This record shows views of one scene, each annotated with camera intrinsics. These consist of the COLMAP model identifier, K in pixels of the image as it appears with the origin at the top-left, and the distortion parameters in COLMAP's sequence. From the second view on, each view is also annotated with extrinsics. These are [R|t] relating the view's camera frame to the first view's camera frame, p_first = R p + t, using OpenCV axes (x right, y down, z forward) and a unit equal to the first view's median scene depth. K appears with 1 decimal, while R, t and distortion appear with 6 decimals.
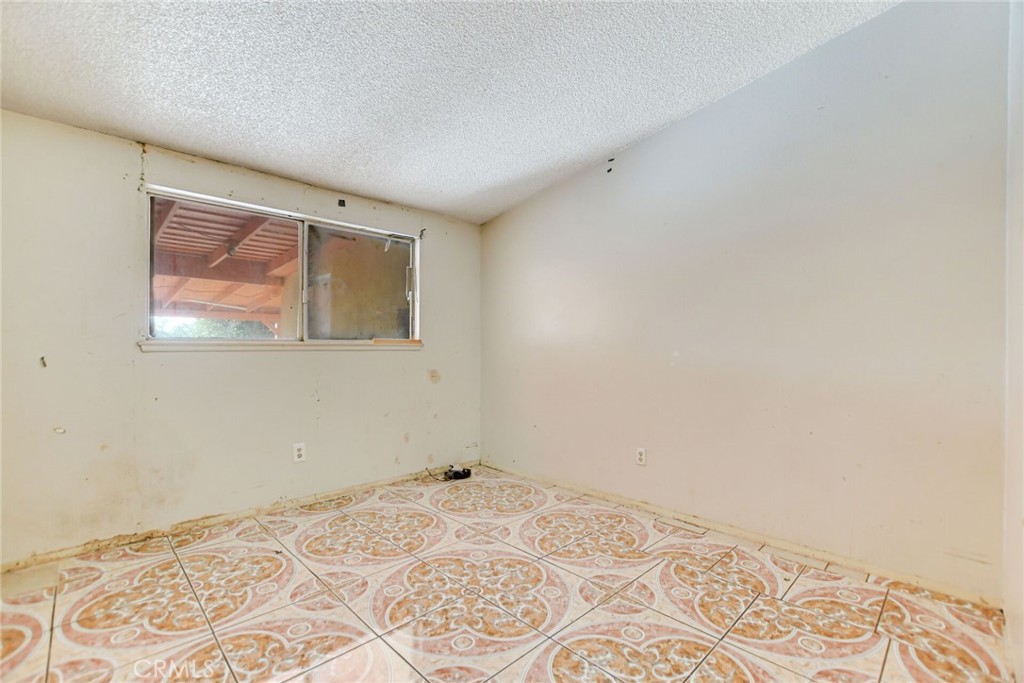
lens RADIAL K [[448.2, 0, 510.5], [0, 448.2, 344.5], [0, 0, 1]] dist [-0.022184, 0.004293]
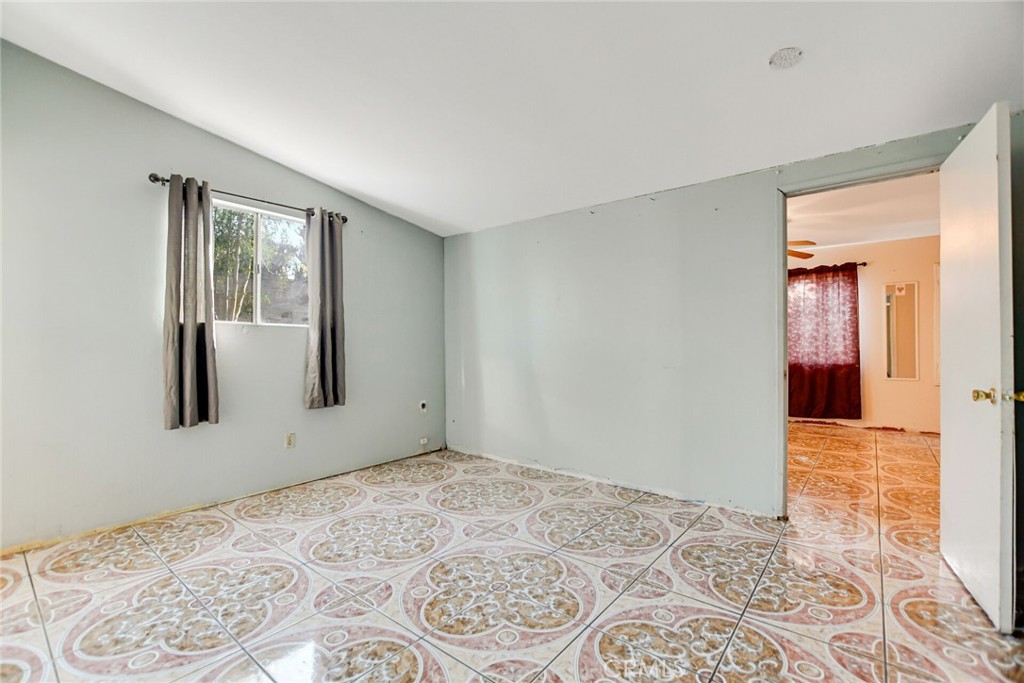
lens RADIAL K [[448.2, 0, 510.5], [0, 448.2, 344.5], [0, 0, 1]] dist [-0.022184, 0.004293]
pose [[0.993519, -0.006149, 0.113498, -0.164619], [0.005529, 0.999968, 0.005782, -0.003595], [-0.113530, -0.005117, 0.993521, -0.006041]]
